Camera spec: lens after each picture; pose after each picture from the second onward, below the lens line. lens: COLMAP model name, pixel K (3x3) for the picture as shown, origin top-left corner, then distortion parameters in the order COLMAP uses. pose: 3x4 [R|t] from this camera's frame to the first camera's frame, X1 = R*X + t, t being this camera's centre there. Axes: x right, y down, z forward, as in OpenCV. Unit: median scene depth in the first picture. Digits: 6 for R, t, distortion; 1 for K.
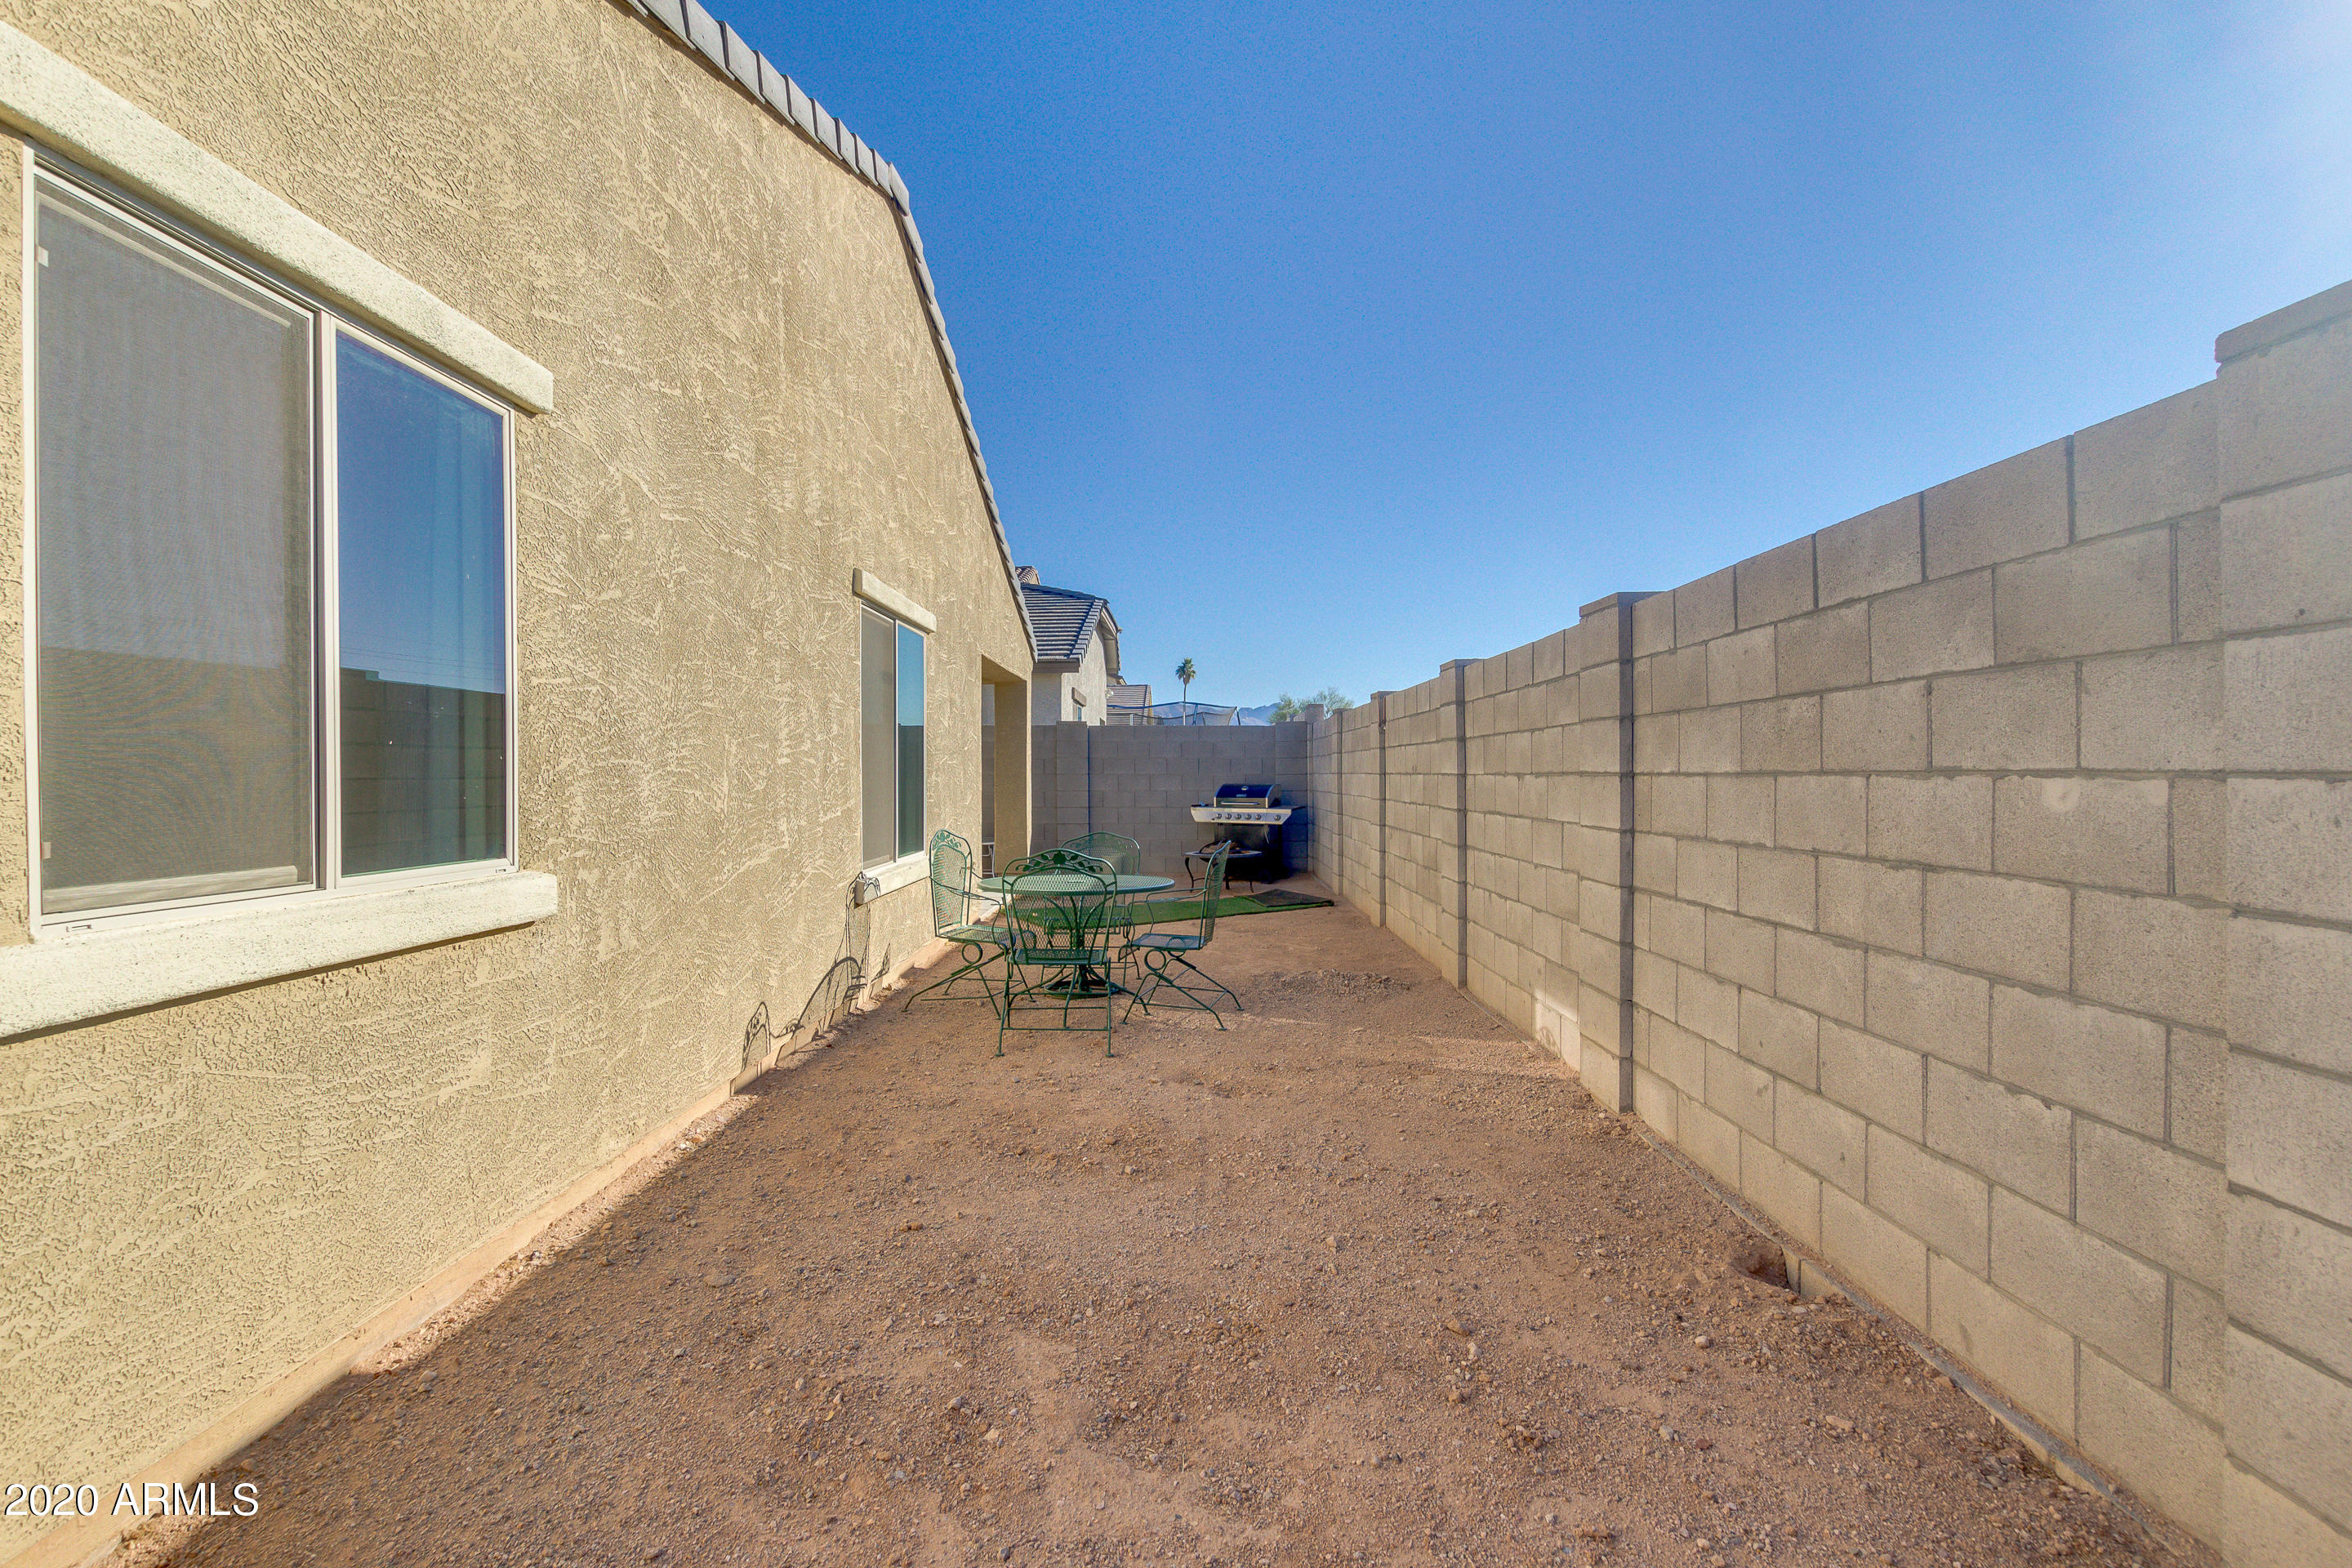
lens RADIAL K [[1095.4, 0, 1177.4], [0, 1095.4, 786.9], [0, 0, 1]] dist [0.009798, -0.004279]
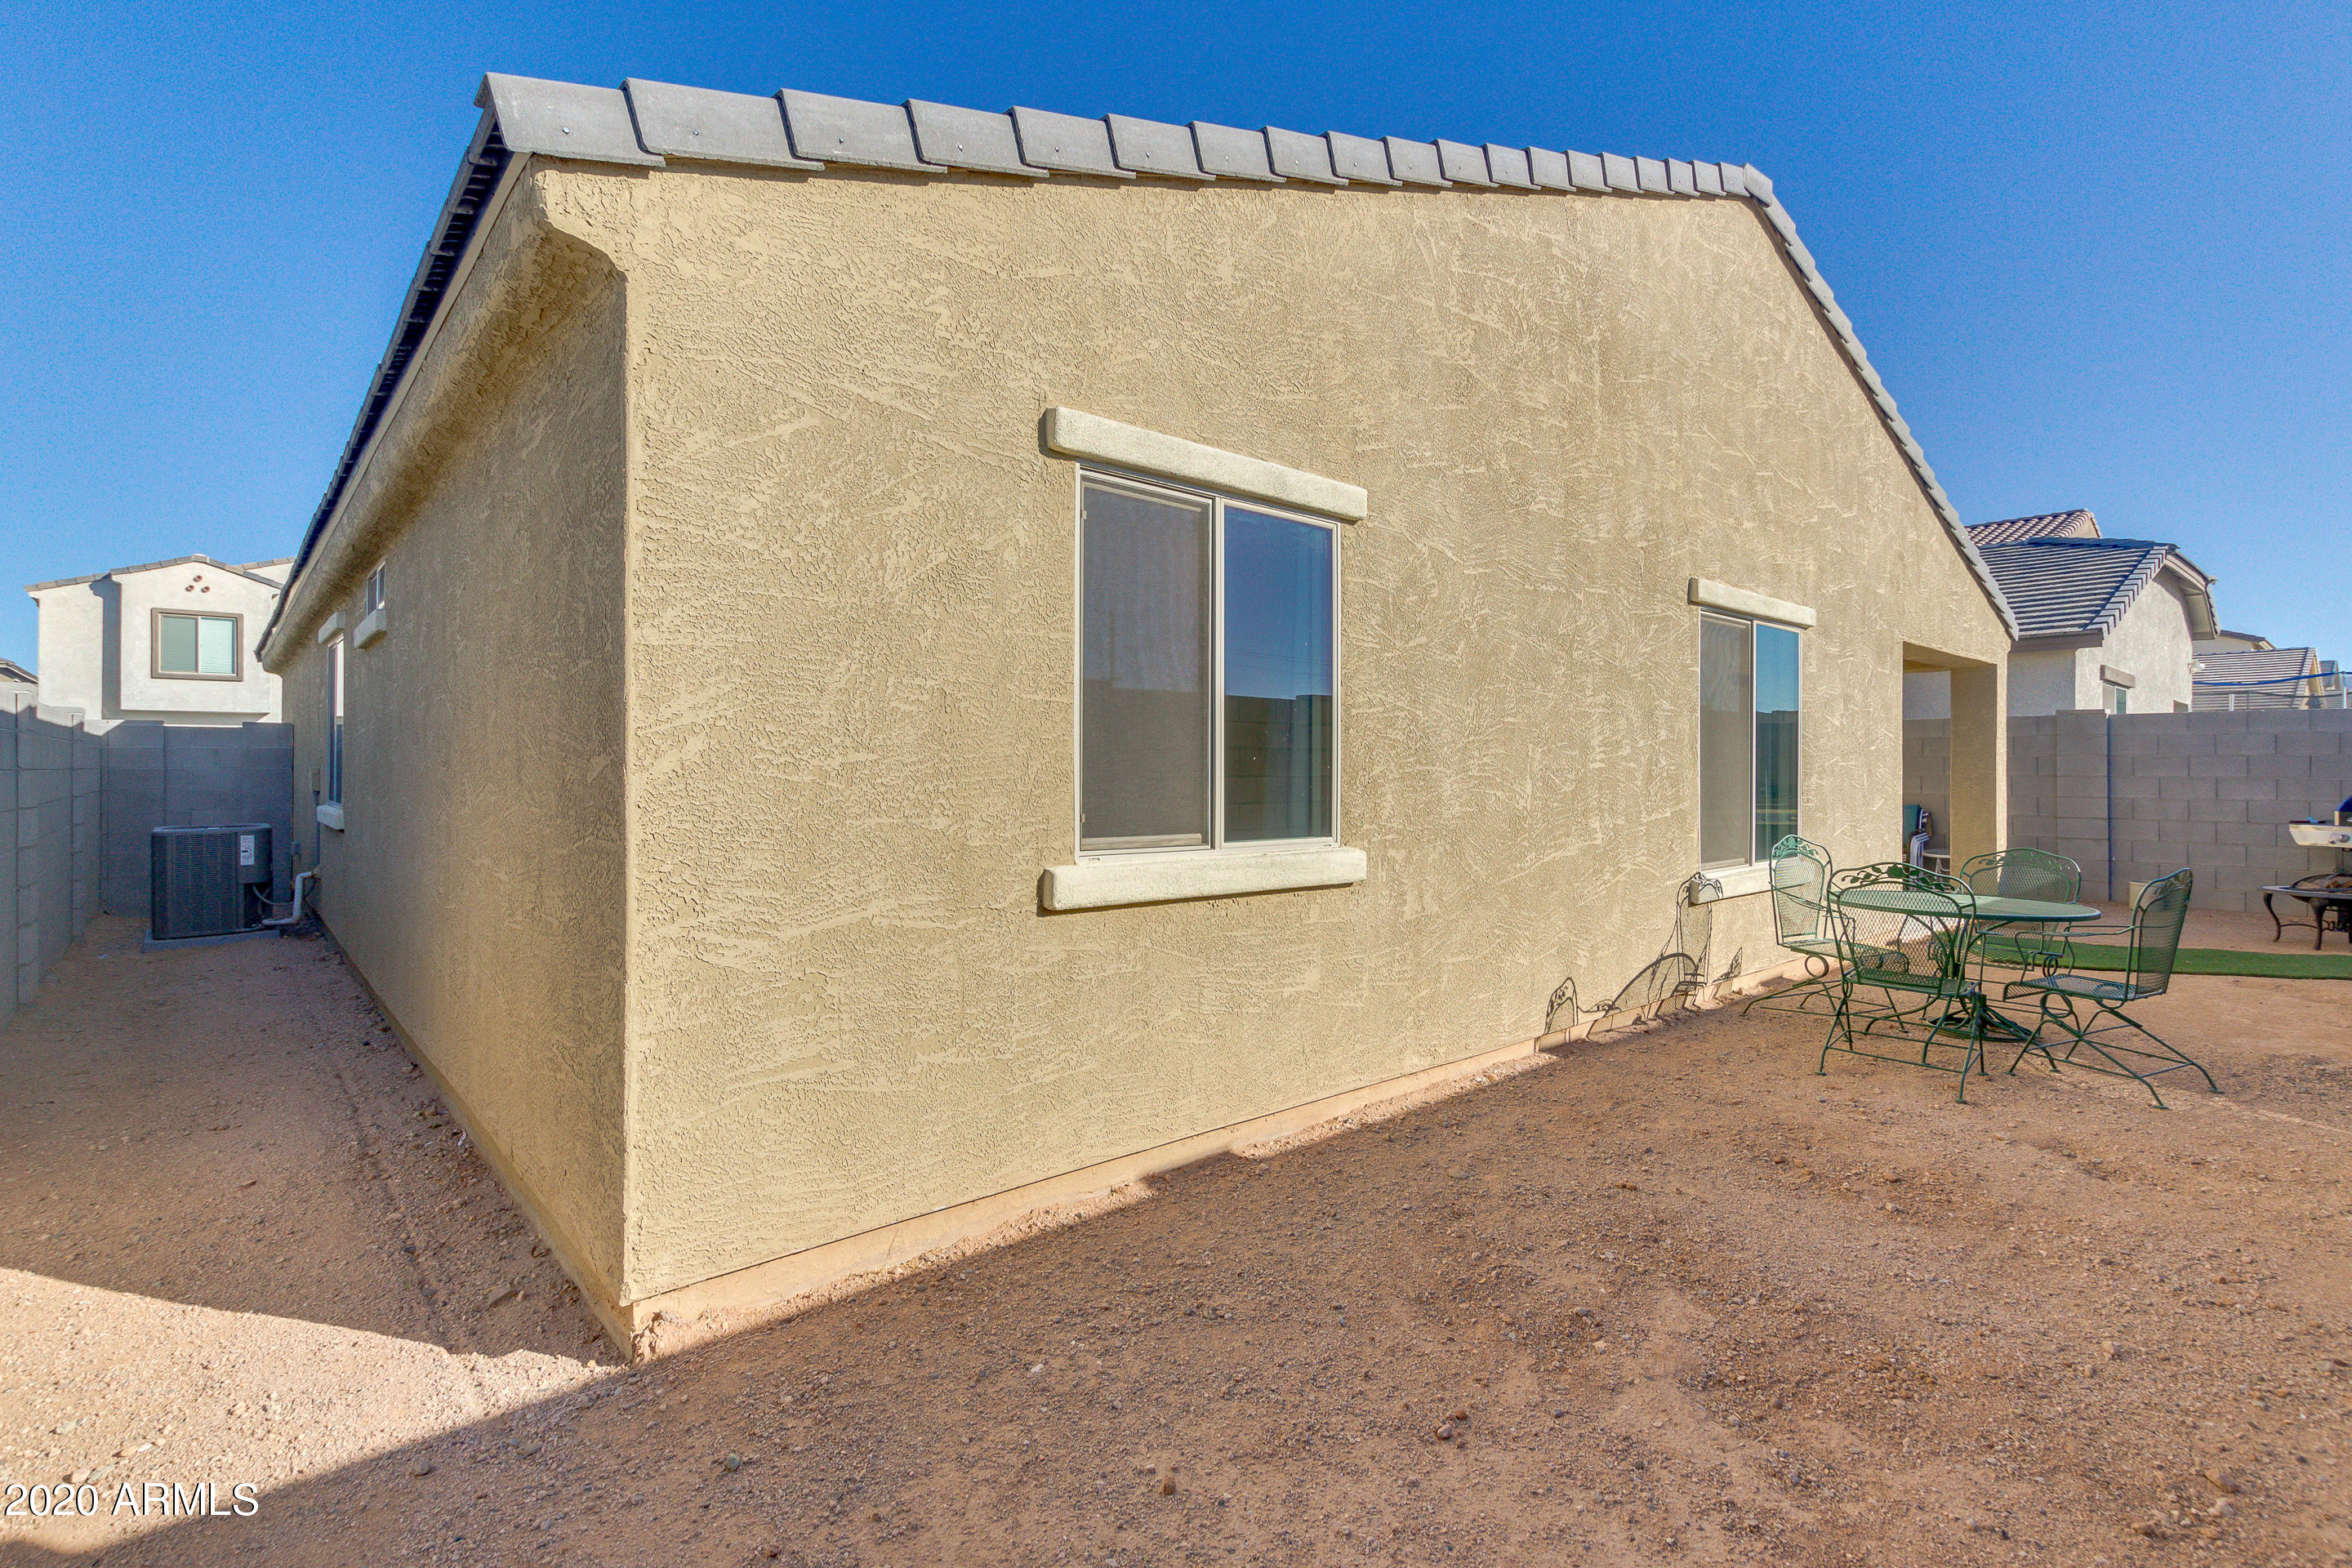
lens RADIAL K [[1095.4, 0, 1177.4], [0, 1095.4, 786.9], [0, 0, 1]] dist [0.009798, -0.004279]
pose [[0.668809, 0.017799, -0.743221, 0.245880], [-0.014930, 0.999833, 0.010509, -0.009731], [0.743284, 0.004068, 0.668964, -0.081907]]
